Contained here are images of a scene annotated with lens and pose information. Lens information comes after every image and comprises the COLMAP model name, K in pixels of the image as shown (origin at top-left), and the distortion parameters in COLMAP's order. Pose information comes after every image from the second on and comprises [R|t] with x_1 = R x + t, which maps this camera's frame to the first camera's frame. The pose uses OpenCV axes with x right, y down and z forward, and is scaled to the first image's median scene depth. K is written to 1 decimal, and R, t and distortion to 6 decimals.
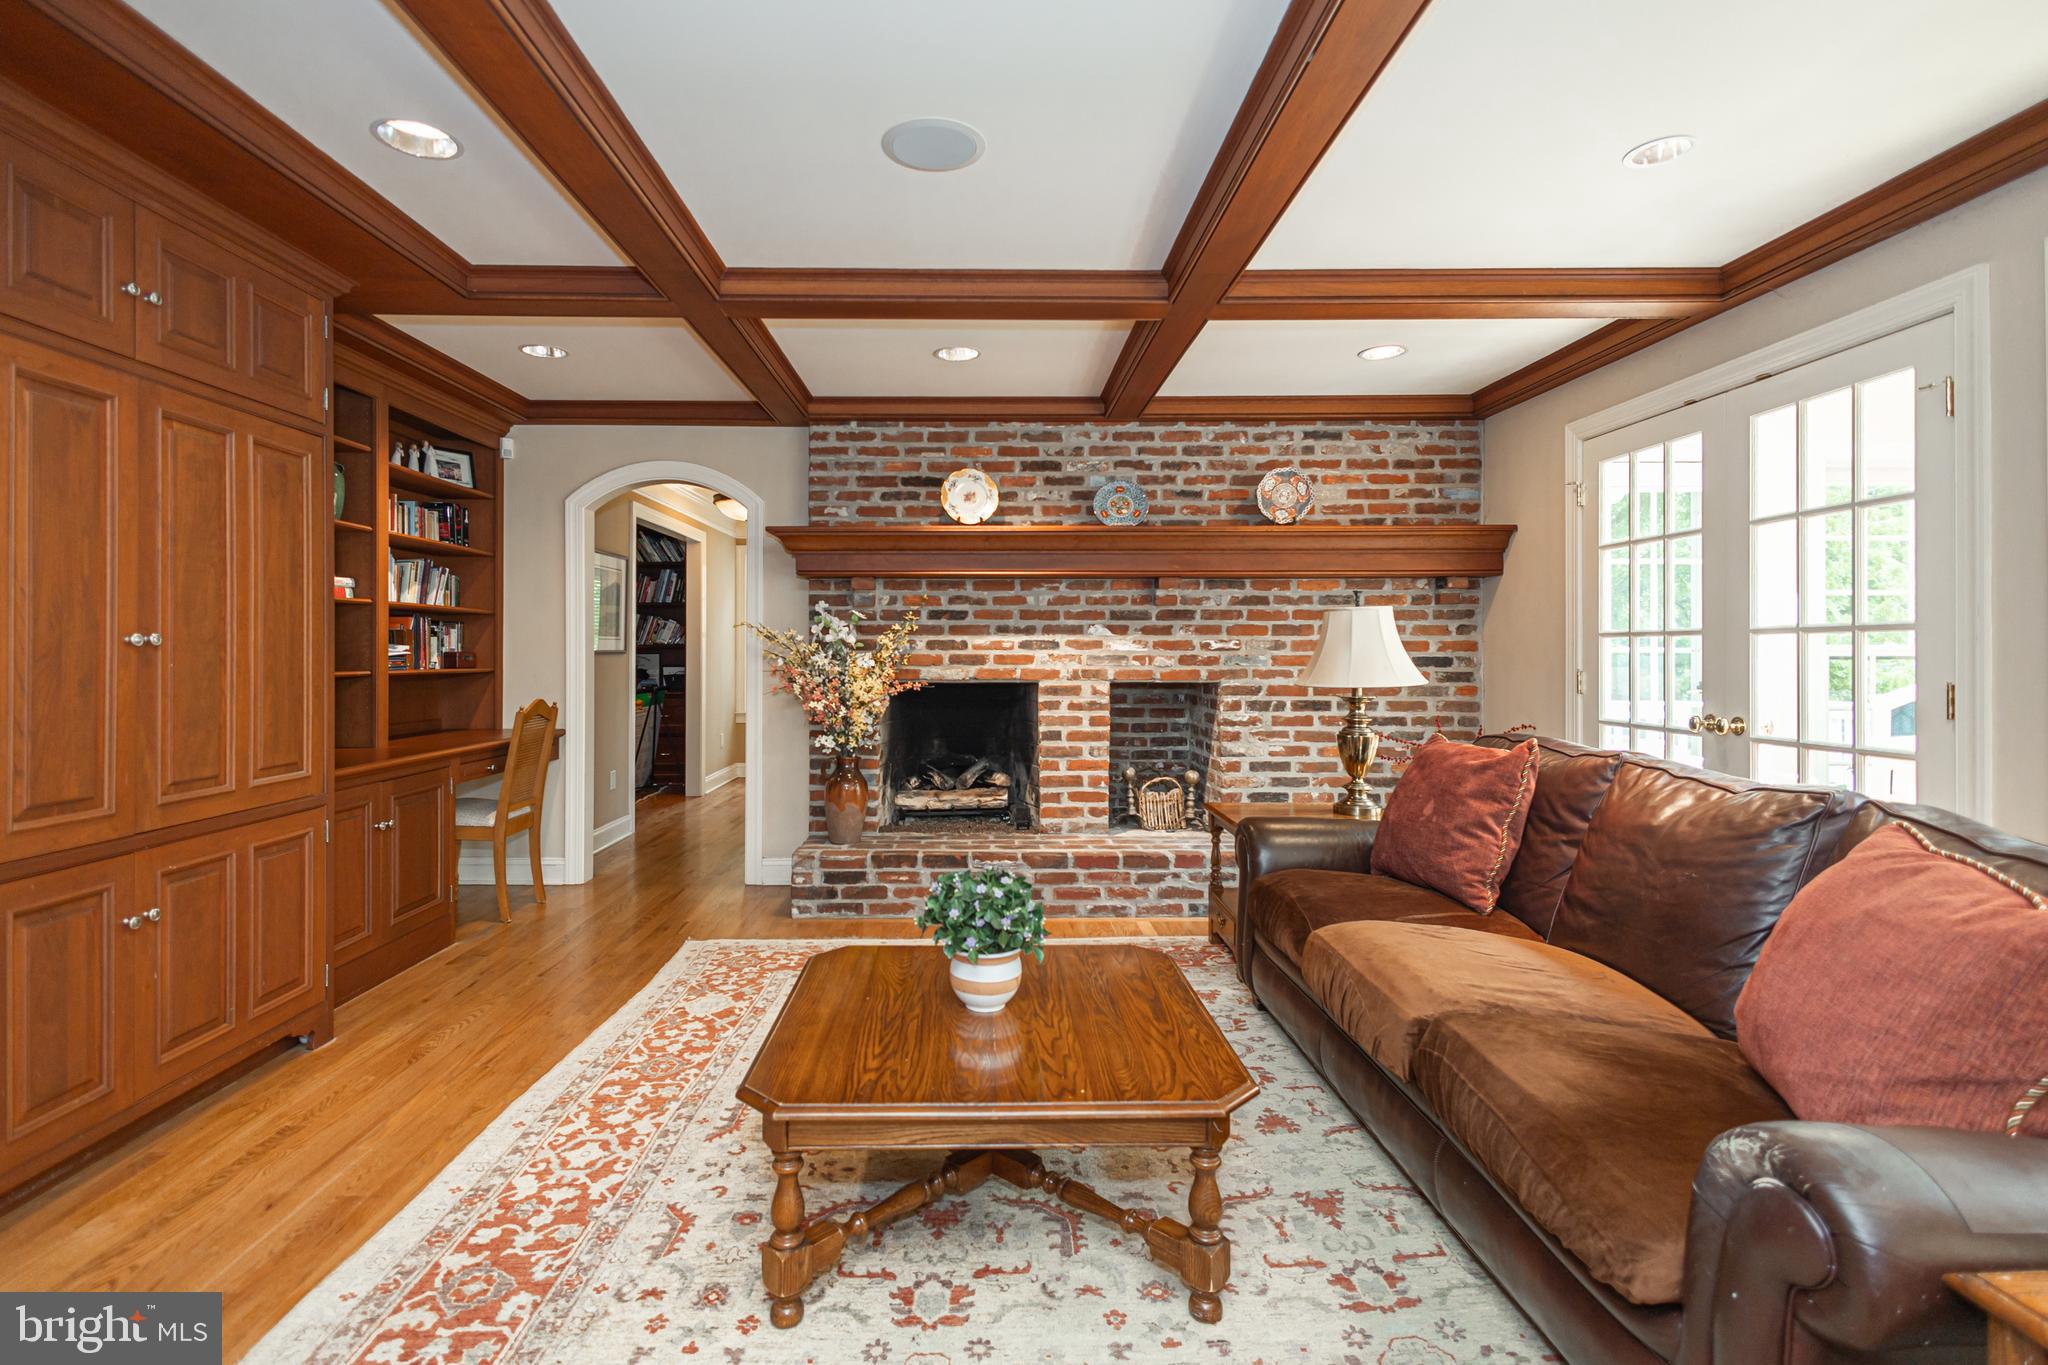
lens RADIAL K [[957.6, 0, 1014.4], [0, 957.6, 656.4], [0, 0, 1]] dist [0.003554, 0.000383]
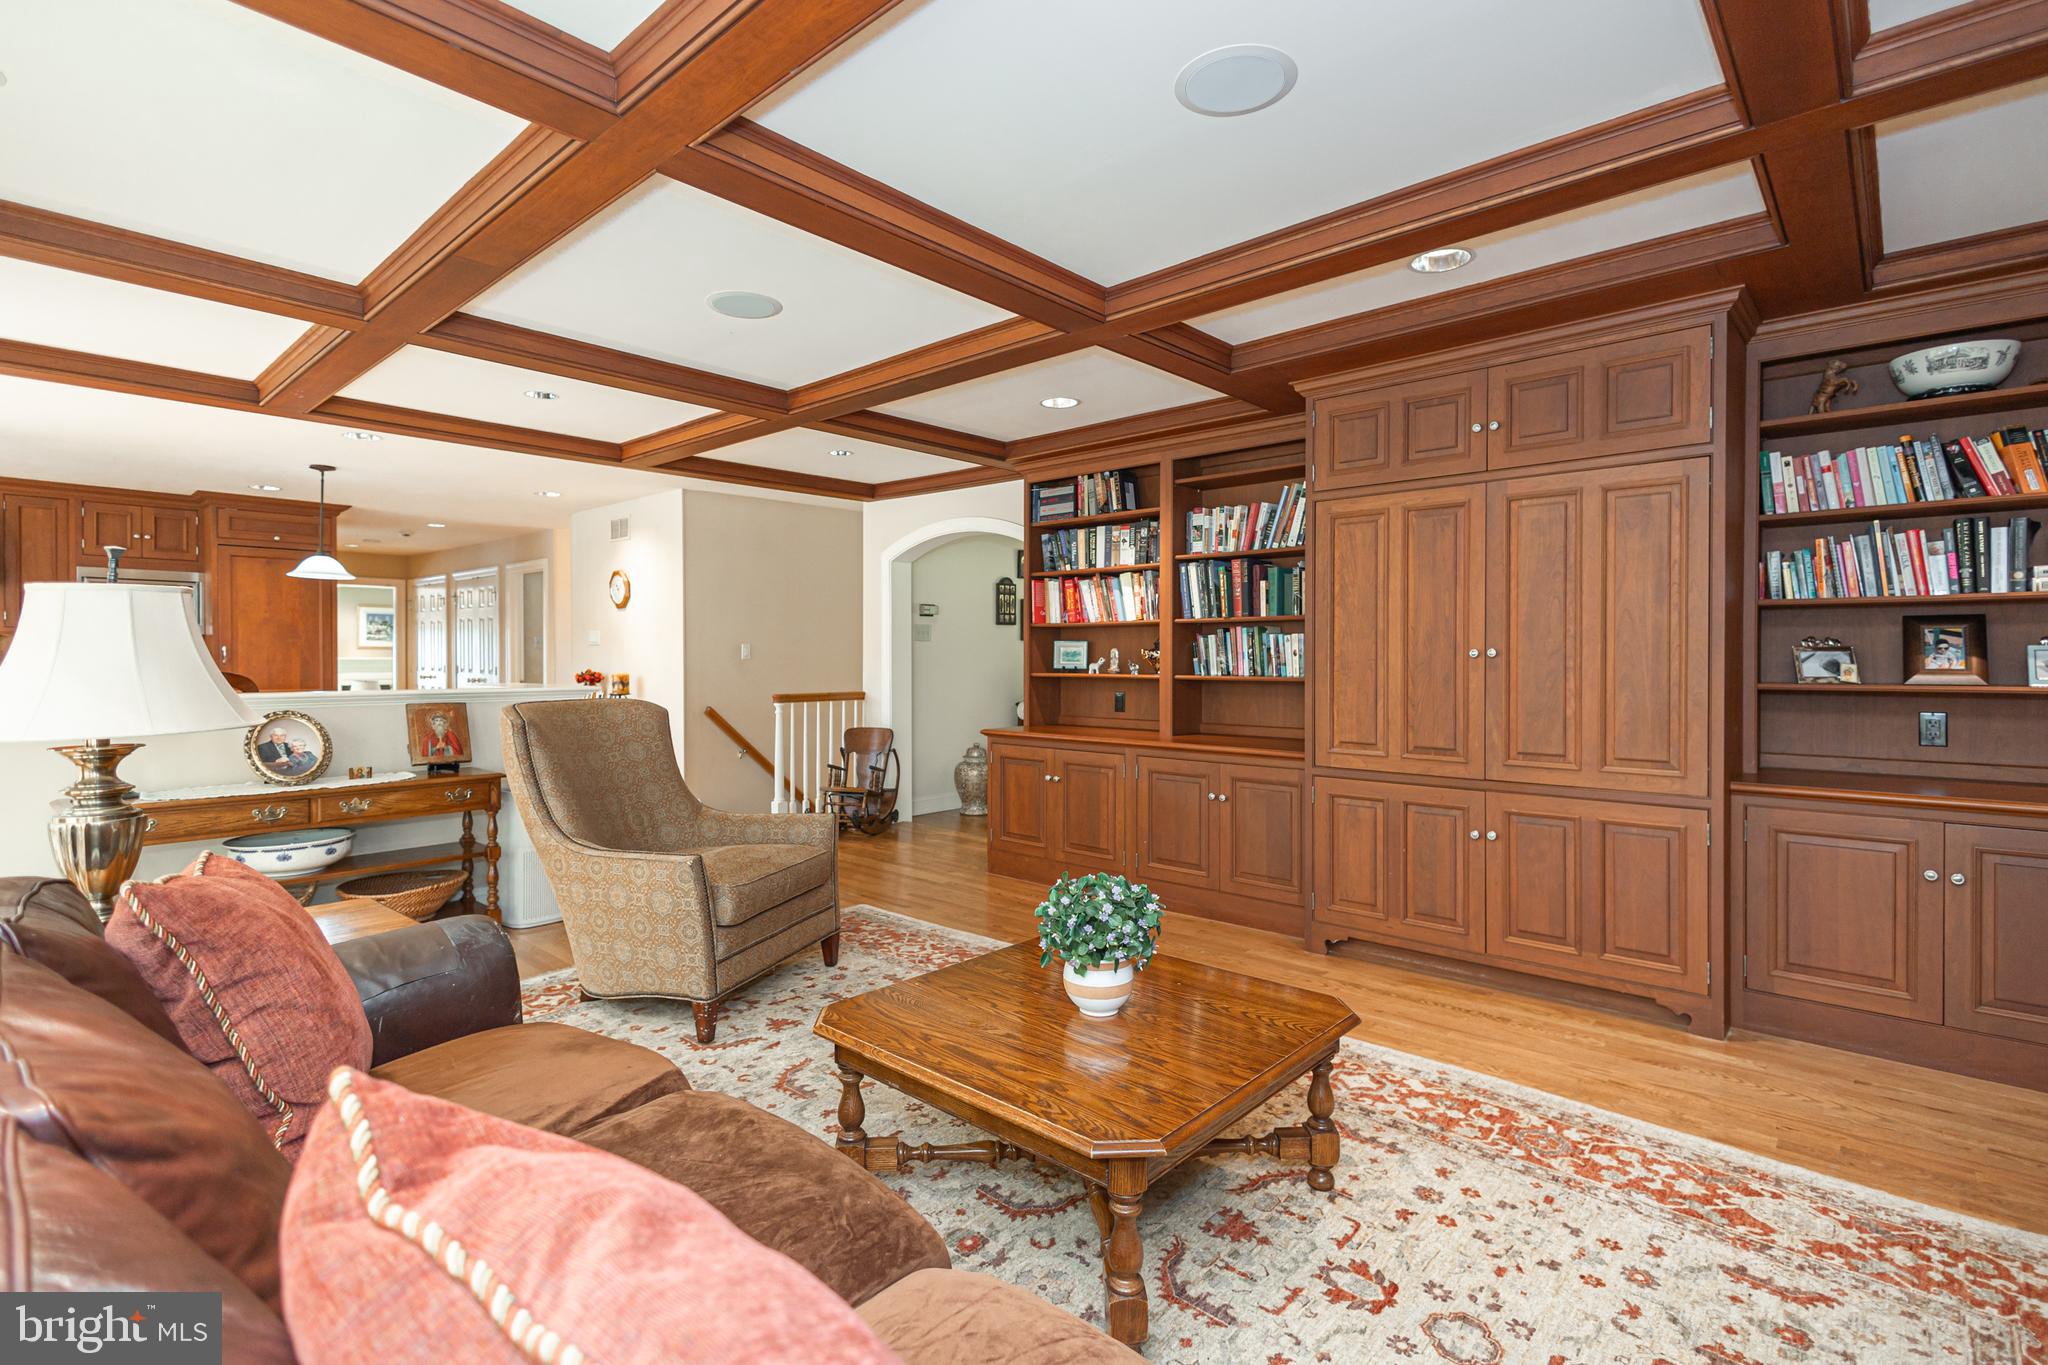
lens RADIAL K [[957.6, 0, 1014.4], [0, 957.6, 656.4], [0, 0, 1]] dist [0.003554, 0.000383]
pose [[-0.696617, -0.000186, -0.717443, 0.612100], [-0.005028, 0.999977, 0.004622, -0.011254], [0.717426, 0.006827, -0.696602, 1.319207]]
